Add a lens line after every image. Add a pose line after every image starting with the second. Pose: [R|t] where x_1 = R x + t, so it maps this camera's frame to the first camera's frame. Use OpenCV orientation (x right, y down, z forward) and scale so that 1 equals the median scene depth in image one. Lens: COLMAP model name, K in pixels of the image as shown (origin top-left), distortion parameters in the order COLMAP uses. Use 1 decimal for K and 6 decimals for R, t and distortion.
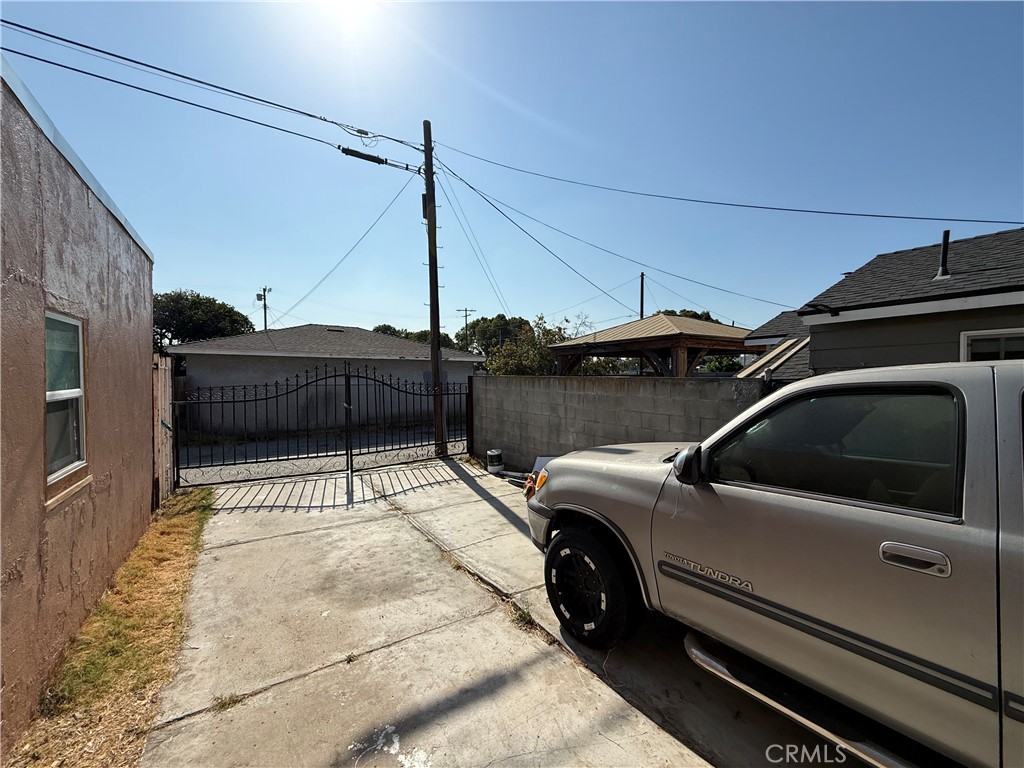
lens RADIAL K [[408.4, 0, 509.9], [0, 408.4, 381.9], [0, 0, 1]] dist [0.000873, 0.000437]
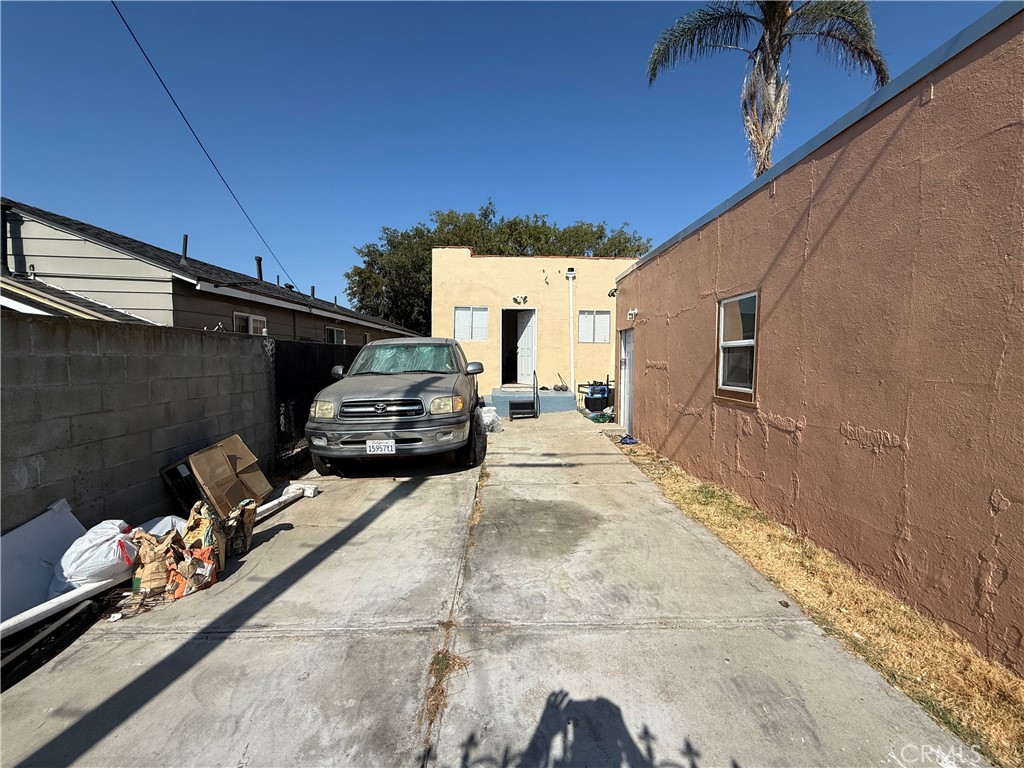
lens RADIAL K [[408.4, 0, 509.9], [0, 408.4, 381.9], [0, 0, 1]] dist [0.000873, 0.000437]
pose [[-0.846949, -0.039289, 0.530220, -0.637946], [0.000302, 0.997230, 0.074376, 0.033830], [-0.531674, 0.063153, -0.844591, 1.566002]]
